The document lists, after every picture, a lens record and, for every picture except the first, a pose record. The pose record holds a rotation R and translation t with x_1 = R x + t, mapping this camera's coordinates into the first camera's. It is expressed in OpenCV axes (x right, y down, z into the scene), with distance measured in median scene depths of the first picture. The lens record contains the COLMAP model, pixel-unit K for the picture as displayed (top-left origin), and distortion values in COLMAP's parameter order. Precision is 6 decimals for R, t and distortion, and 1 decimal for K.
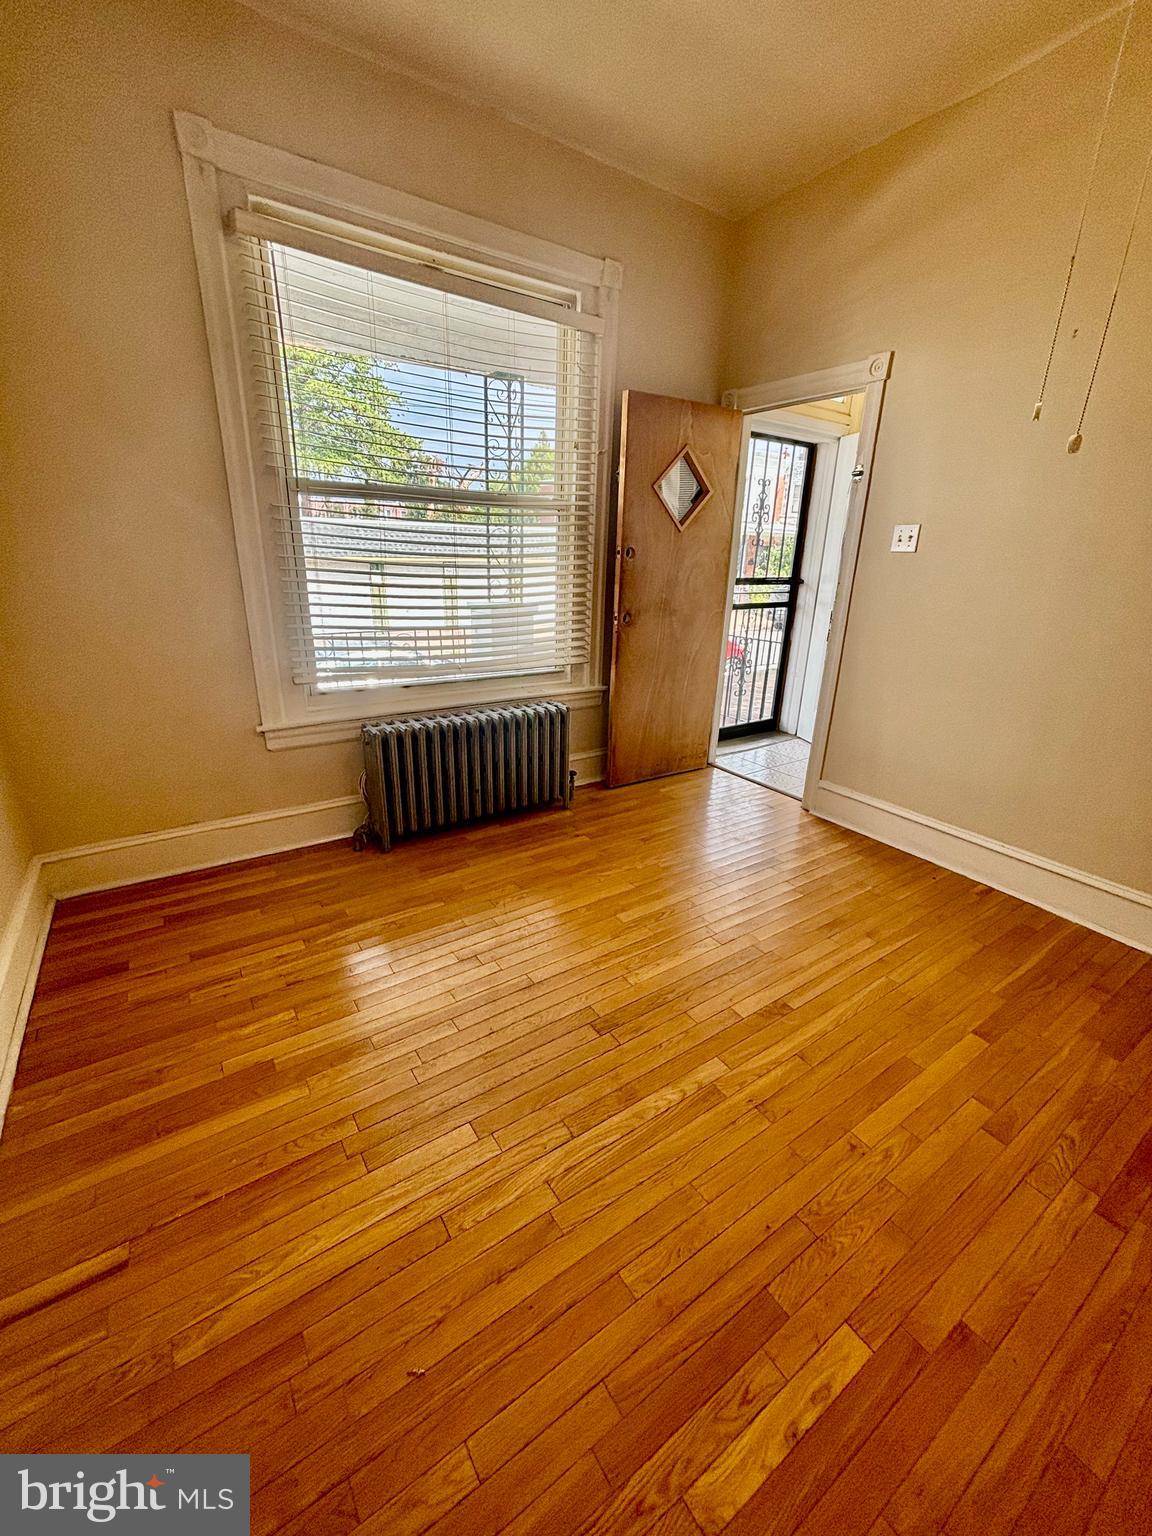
lens RADIAL K [[618.5, 0, 575.4], [0, 618.5, 765.6], [0, 0, 1]] dist [0.000486, 0.000323]
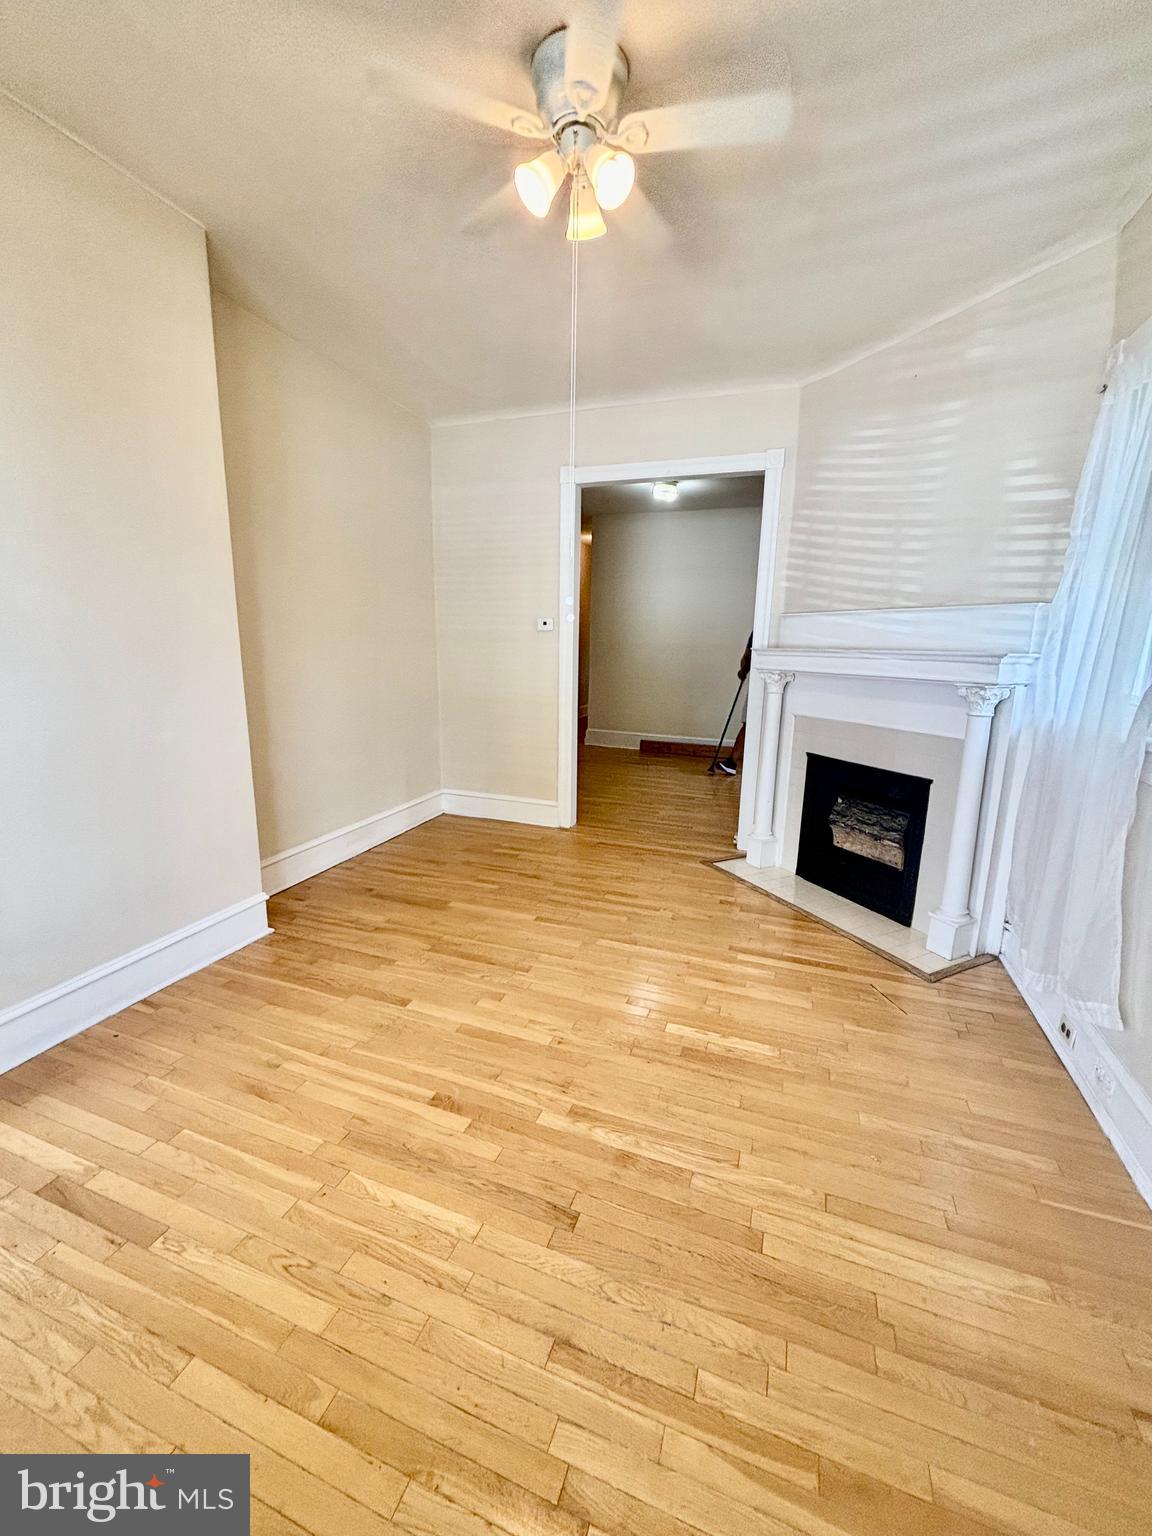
lens RADIAL K [[618.5, 0, 575.4], [0, 618.5, 765.6], [0, 0, 1]] dist [0.000486, 0.000323]
pose [[-0.582168, -0.201228, 0.787774, -0.476810], [0.235915, 0.885402, 0.400508, -0.439815], [-0.778091, 0.419010, -0.467980, 1.055835]]
